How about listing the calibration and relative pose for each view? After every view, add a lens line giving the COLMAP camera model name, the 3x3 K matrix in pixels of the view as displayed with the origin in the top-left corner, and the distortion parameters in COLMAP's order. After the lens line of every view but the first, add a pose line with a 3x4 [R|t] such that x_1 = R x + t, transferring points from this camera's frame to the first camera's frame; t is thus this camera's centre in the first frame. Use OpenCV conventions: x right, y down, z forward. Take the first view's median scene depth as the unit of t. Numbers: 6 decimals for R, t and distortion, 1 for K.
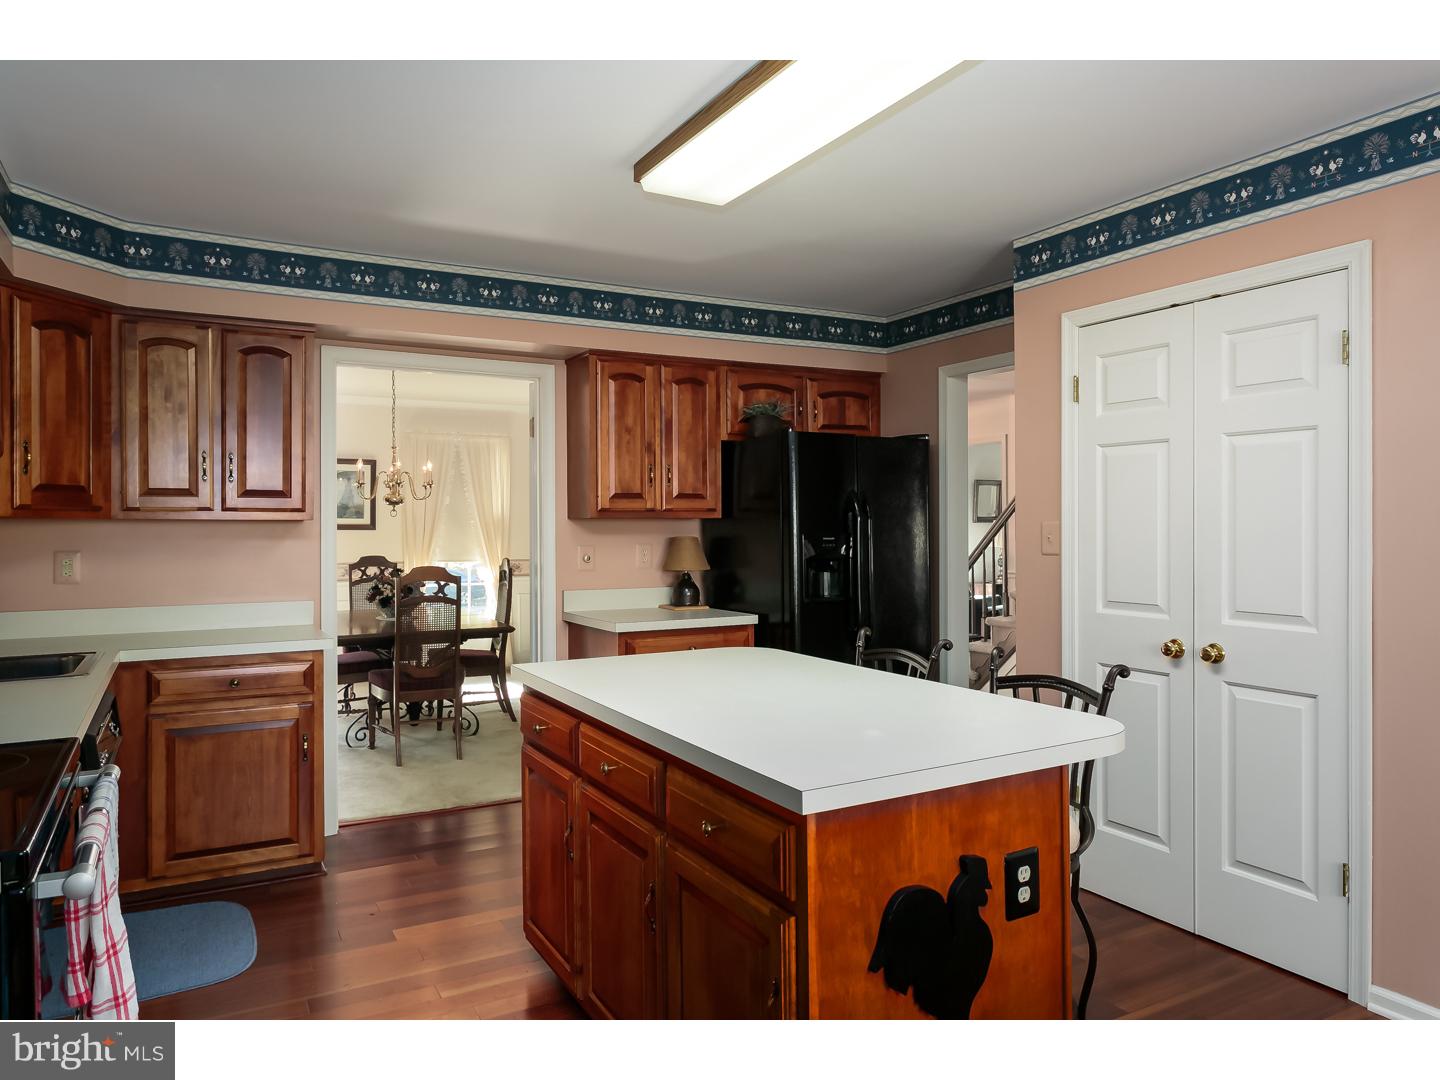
lens RADIAL K [[981.7, 0, 721.3], [0, 981.7, 538.2], [0, 0, 1]] dist [-0.011497, -0.000580]
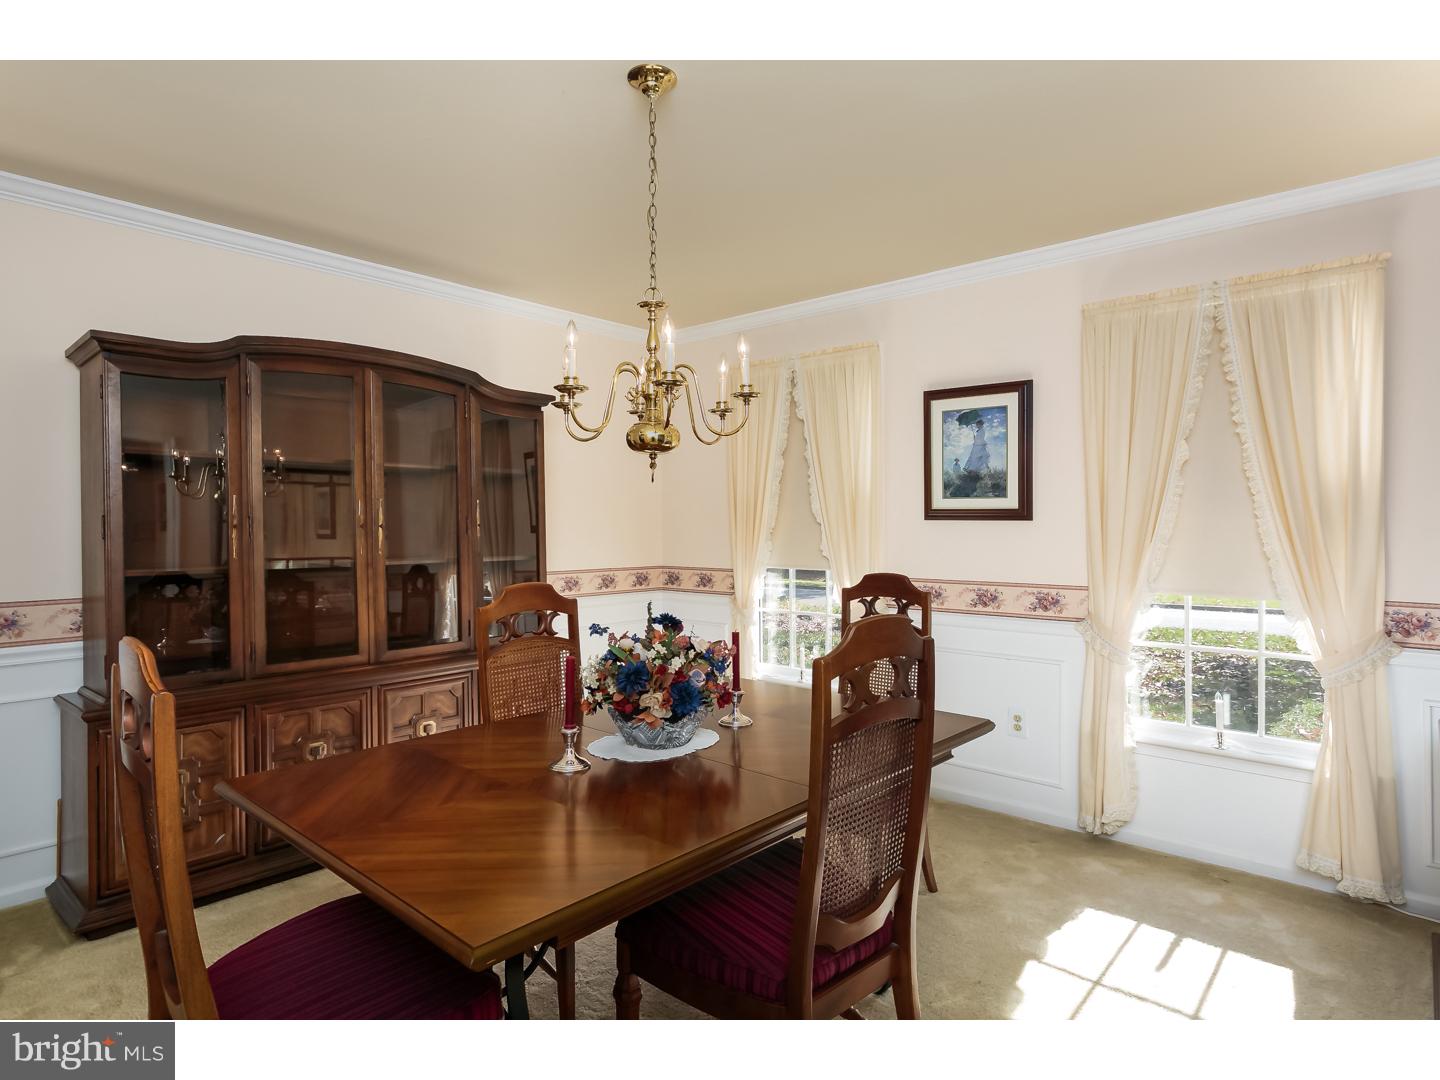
lens RADIAL K [[785.8, 0, 722.6], [0, 785.8, 539.4], [0, 0, 1]] dist [-0.005617, 0.000043]
pose [[0.332050, 0.023826, -0.942961, -0.027155], [-0.011756, 0.999708, 0.021121, -0.005602], [0.943189, 0.004072, 0.332233, 0.800938]]
